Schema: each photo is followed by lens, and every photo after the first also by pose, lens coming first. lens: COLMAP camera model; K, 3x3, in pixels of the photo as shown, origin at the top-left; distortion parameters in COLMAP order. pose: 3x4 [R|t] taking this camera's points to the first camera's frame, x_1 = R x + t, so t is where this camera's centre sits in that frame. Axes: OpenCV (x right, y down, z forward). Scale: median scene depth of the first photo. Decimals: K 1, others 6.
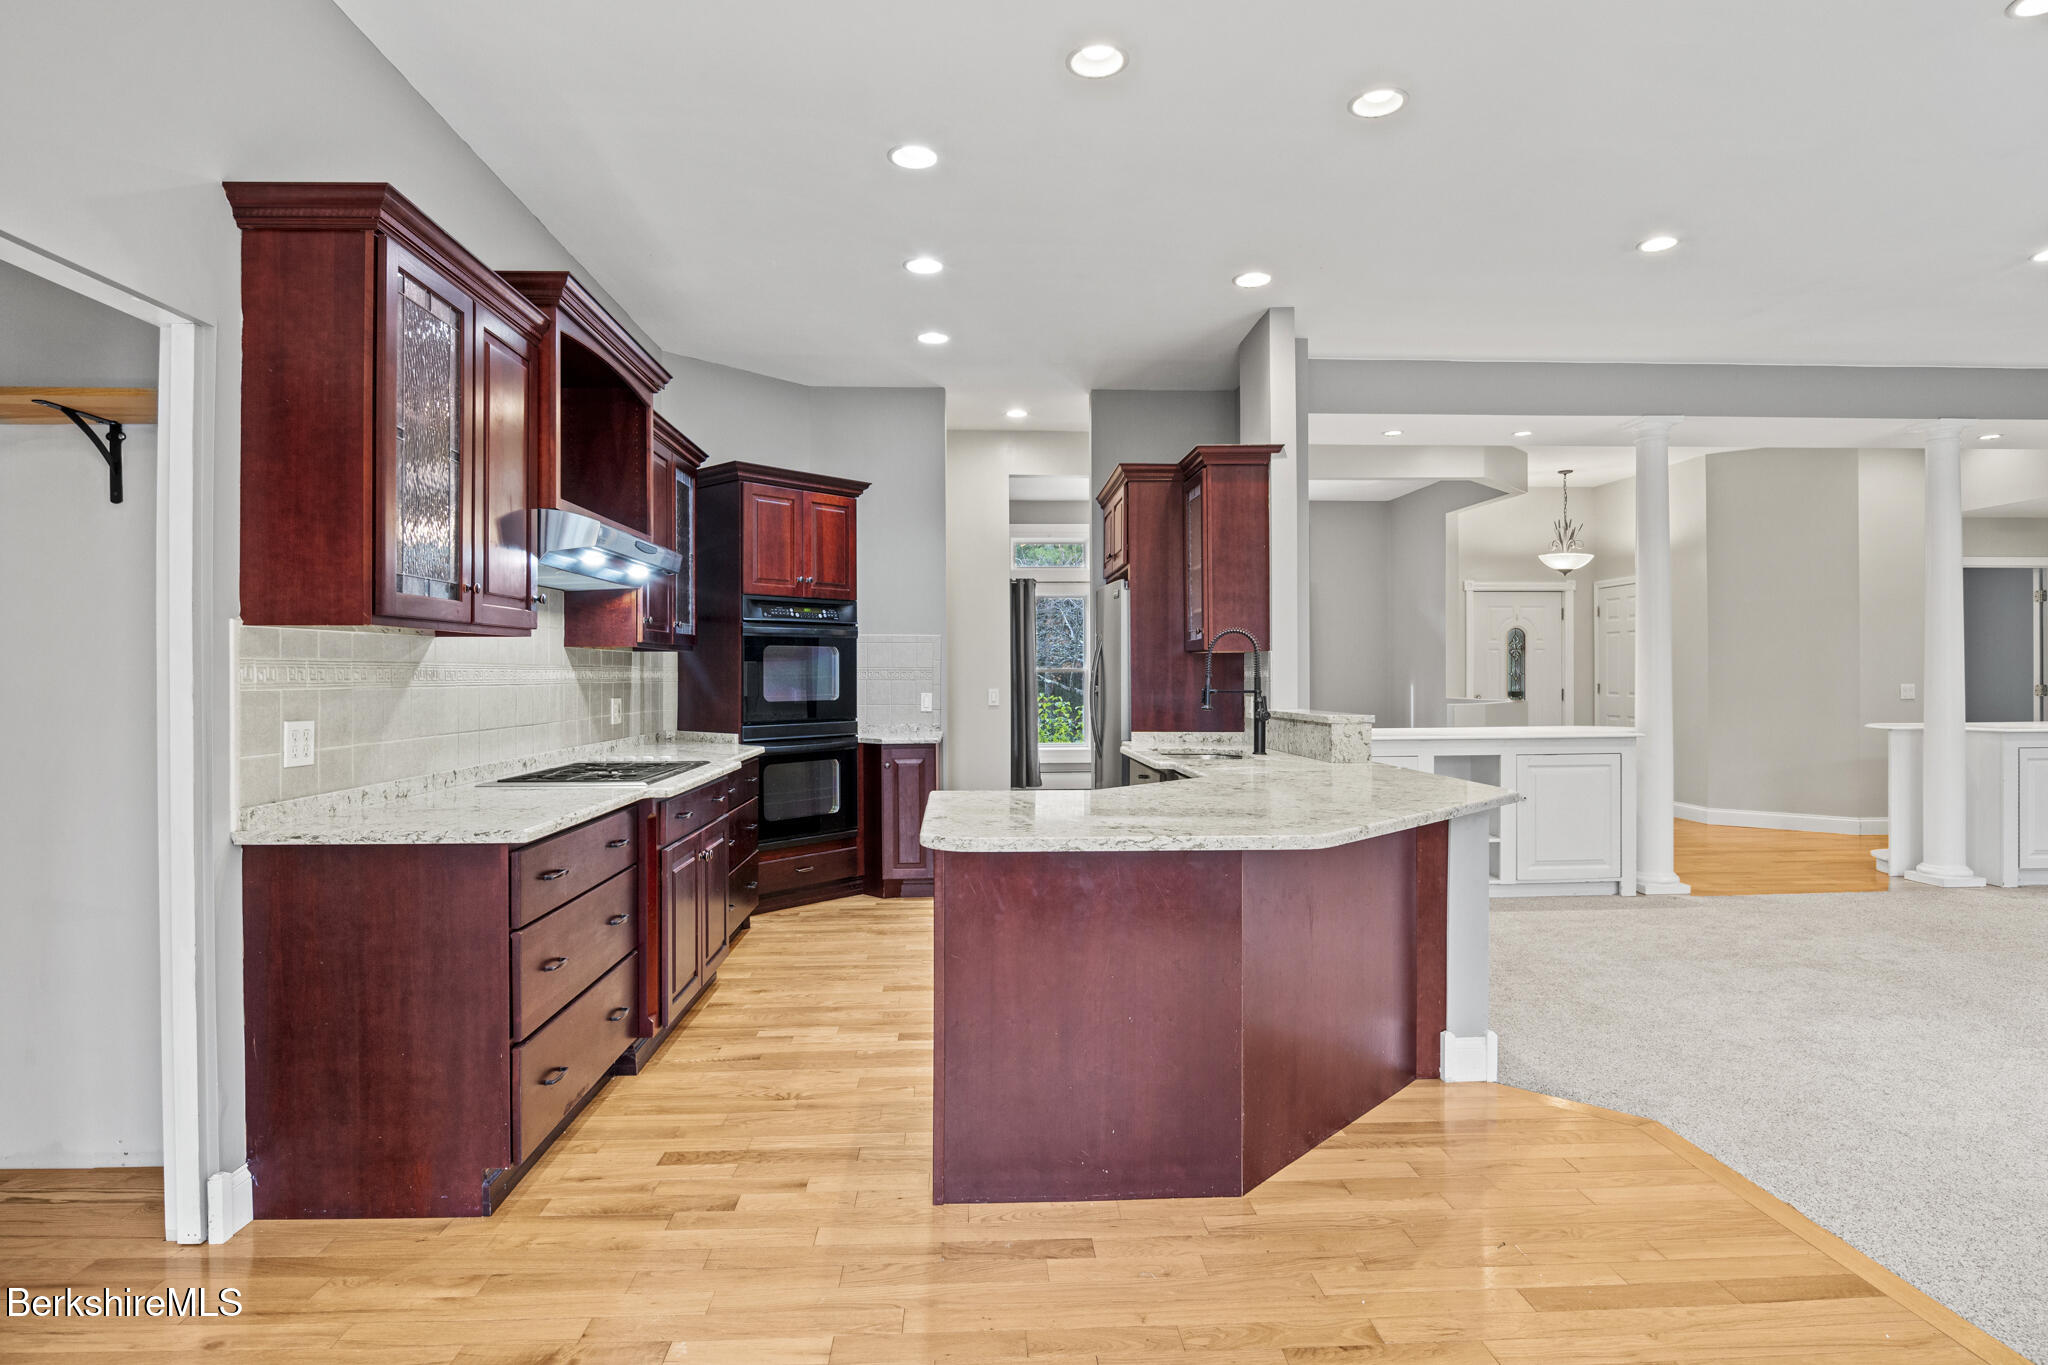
lens RADIAL K [[1117.6, 0, 1015.9], [0, 1117.6, 675.3], [0, 0, 1]] dist [-0.003212, -0.002475]
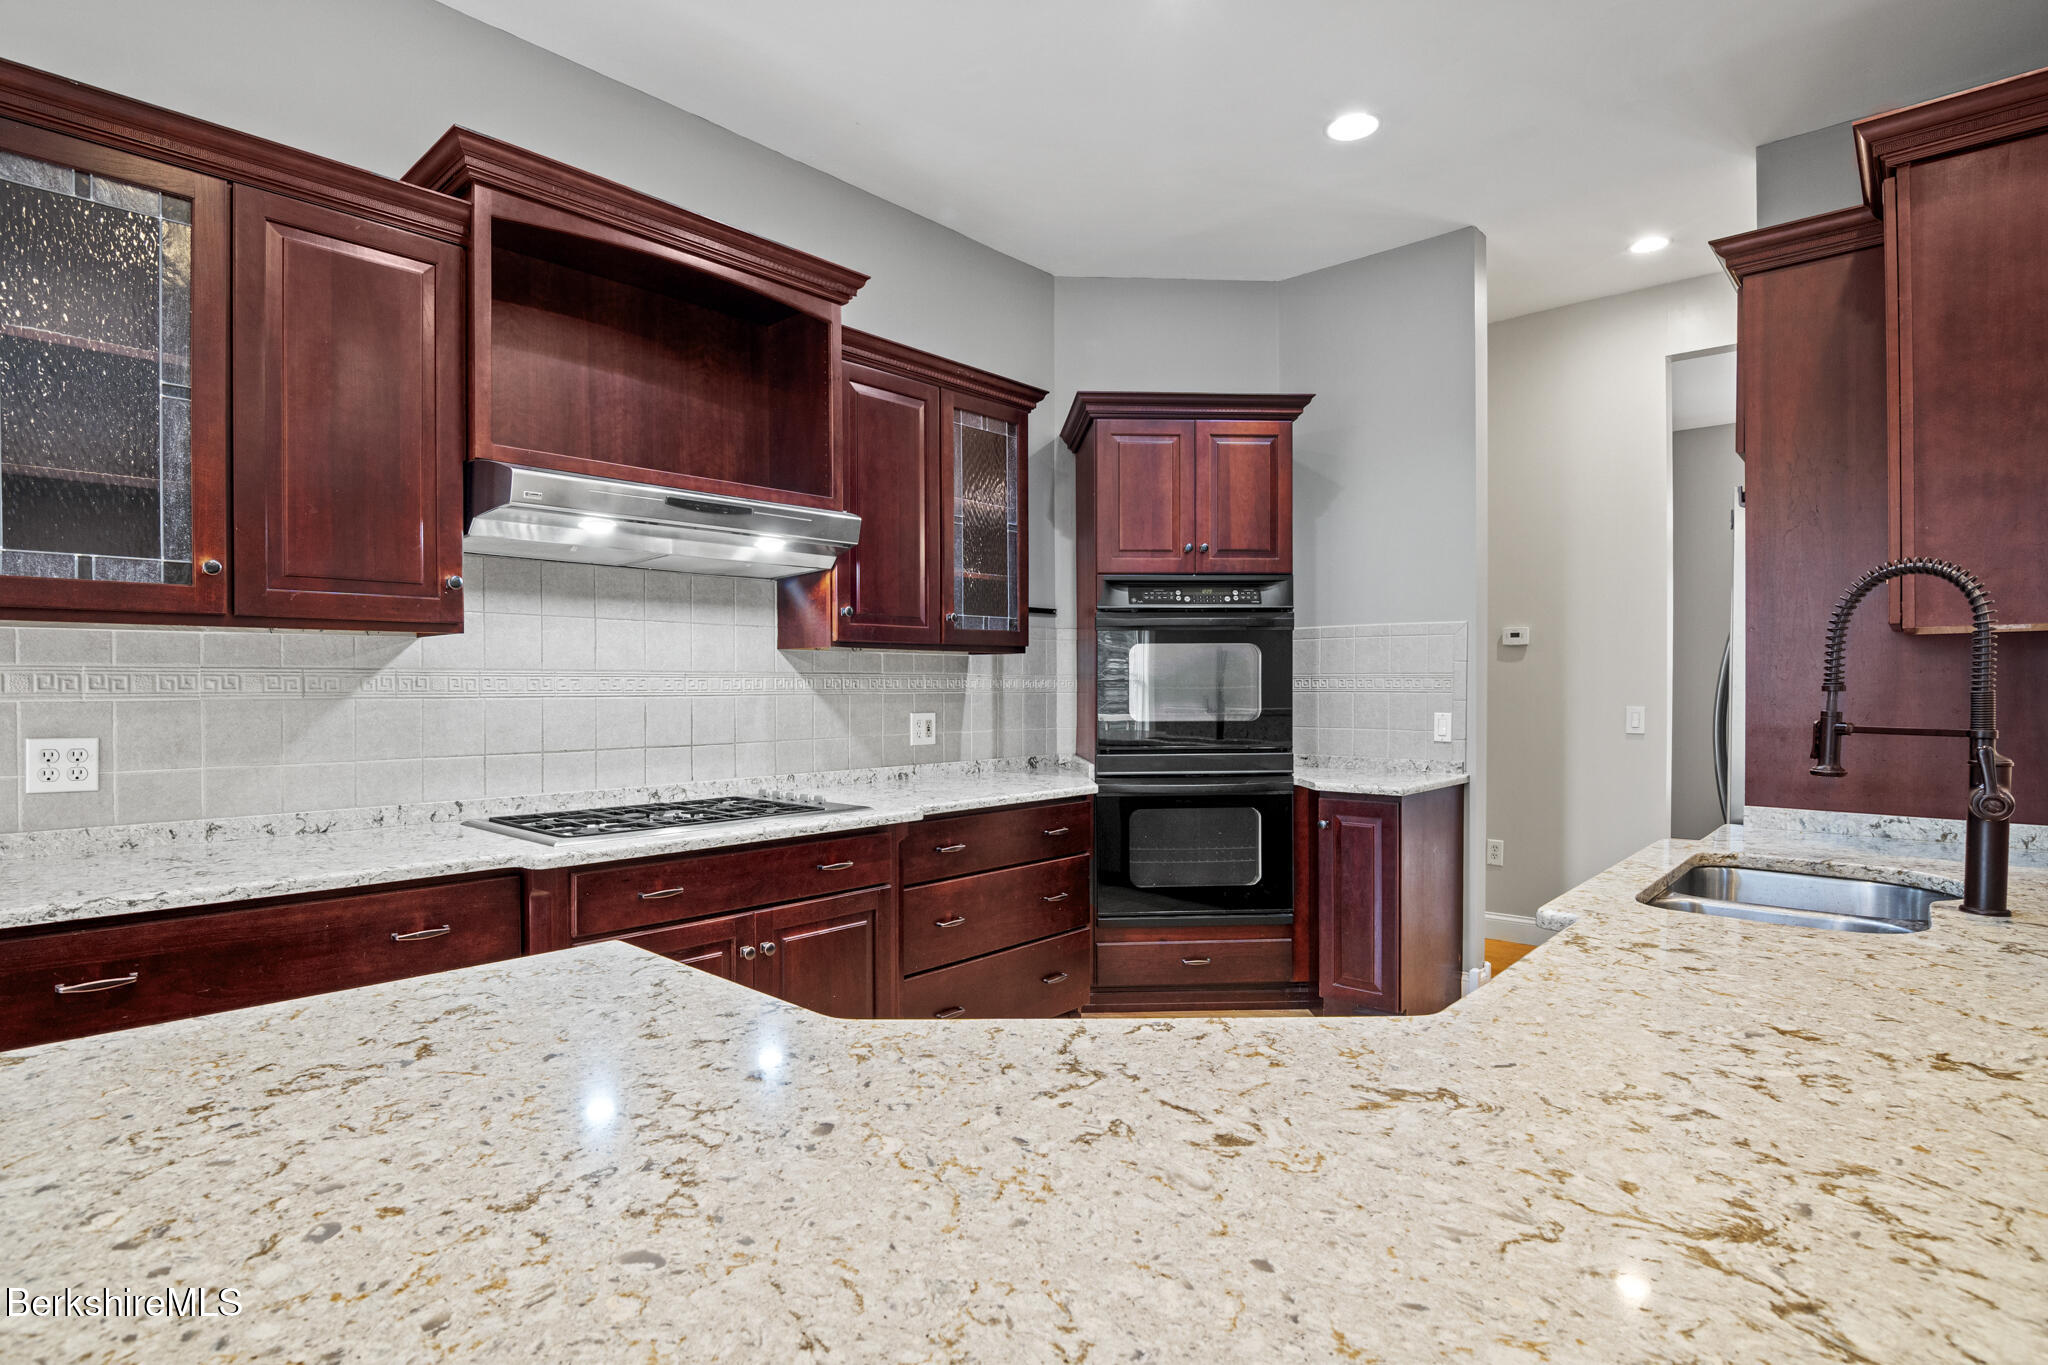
lens RADIAL K [[1031.9, 0, 1004.3], [0, 1031.9, 699.0], [0, 0, 1]] dist [-0.017273, -0.004898]
pose [[0.694006, 0.012638, -0.719859, 0.175947], [-0.001804, 0.999873, 0.015815, -0.001021], [0.719967, -0.009676, 0.693941, 0.427586]]
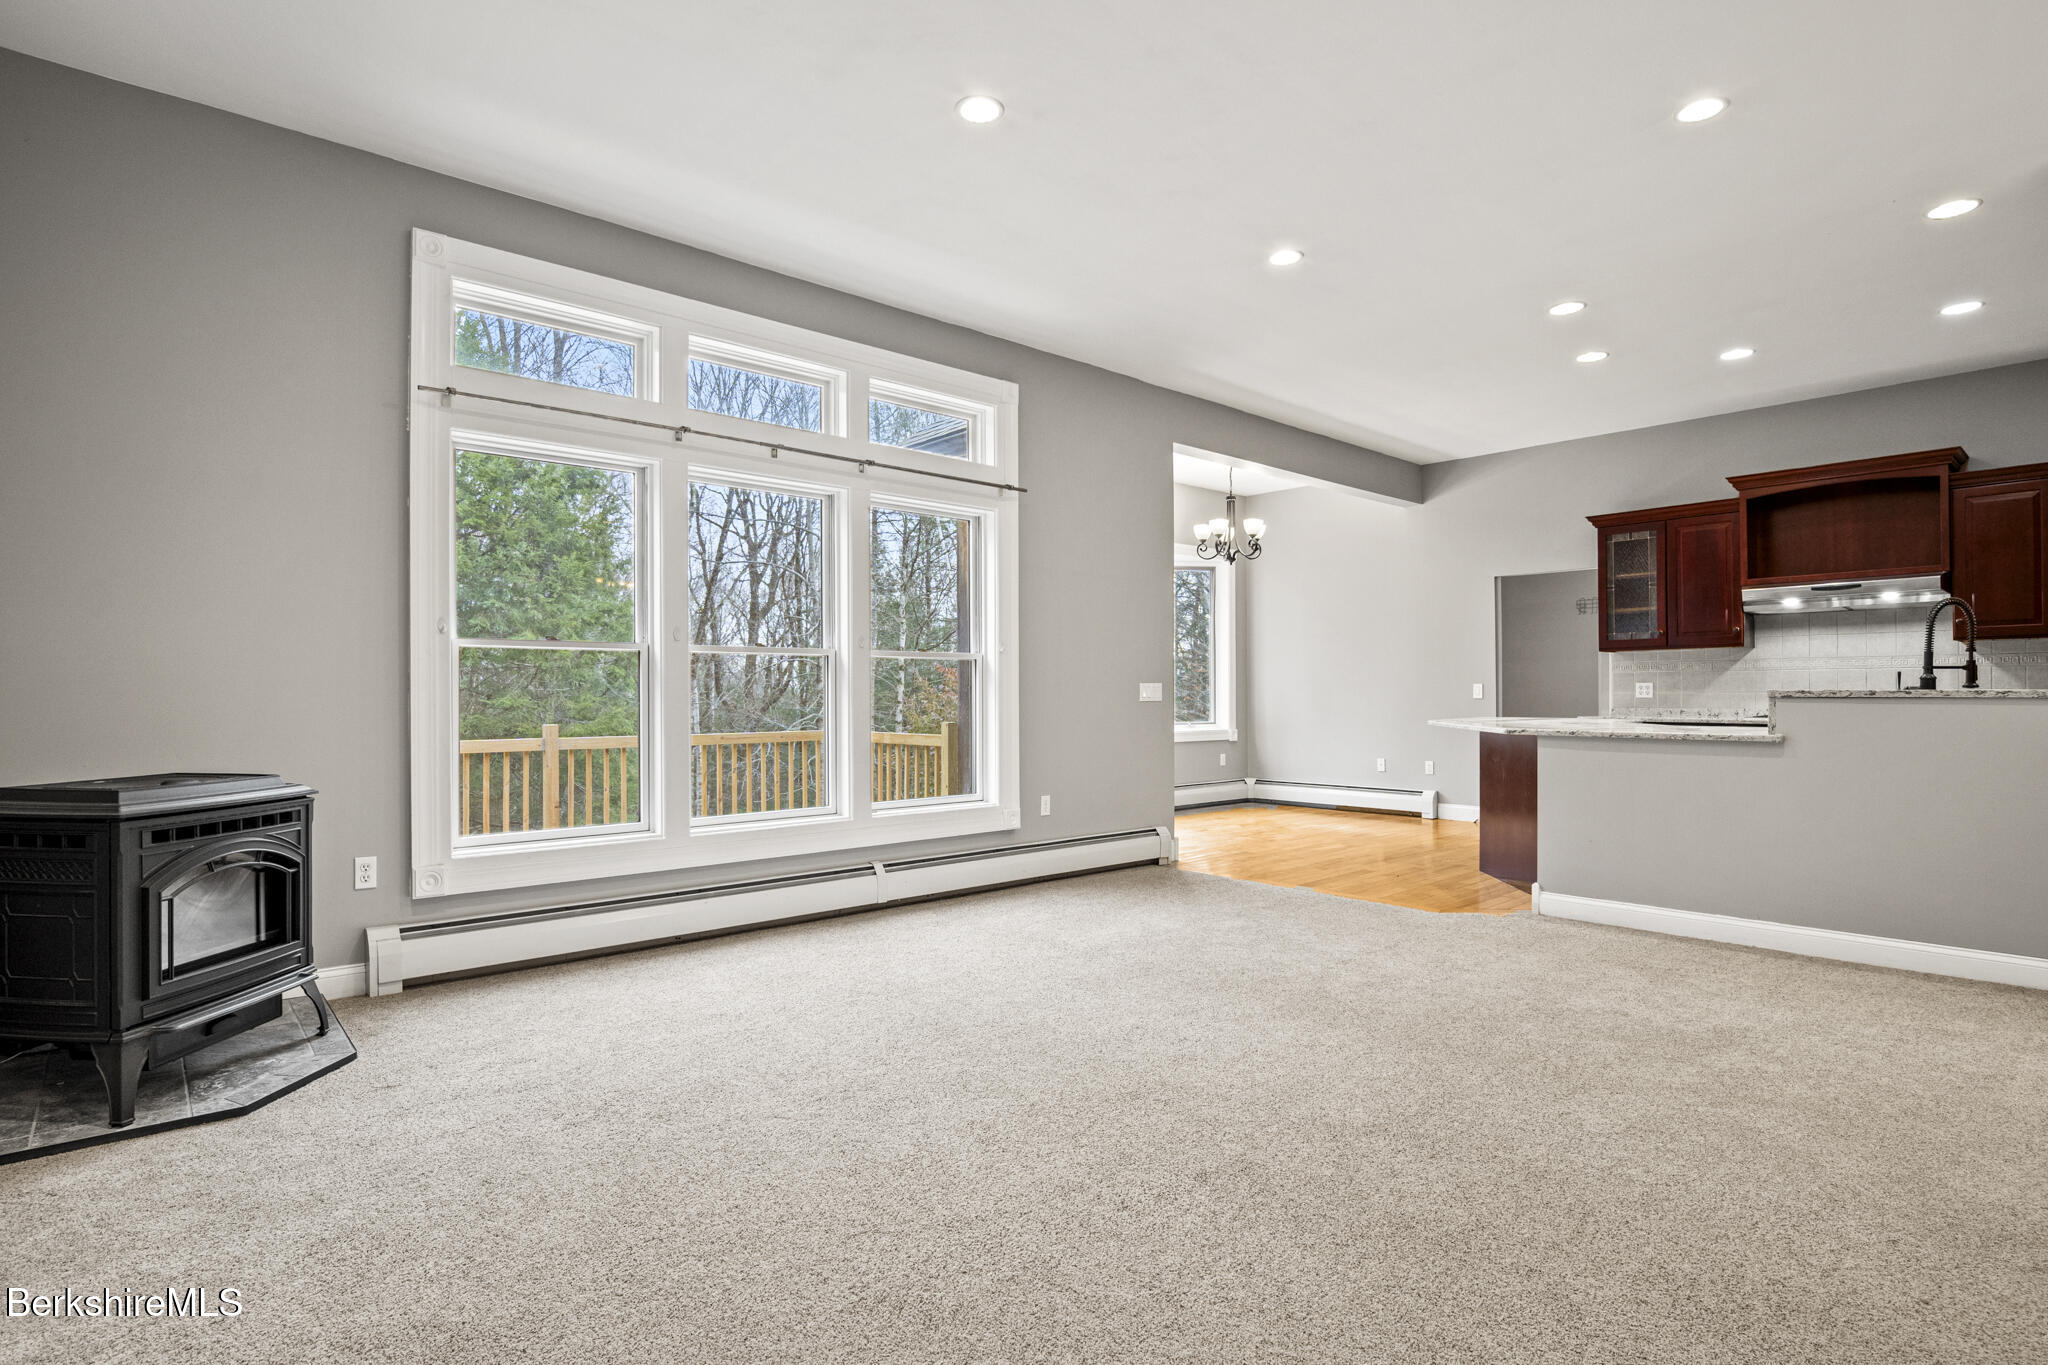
lens RADIAL K [[1031.9, 0, 1005.1], [0, 1031.9, 688.0], [0, 0, 1]] dist [-0.017273, -0.004898]
pose [[-0.792278, 0.003737, -0.610149, 1.028454], [0.006687, 0.999974, -0.002559, 0.022057], [0.610124, -0.006107, -0.792283, 0.922641]]
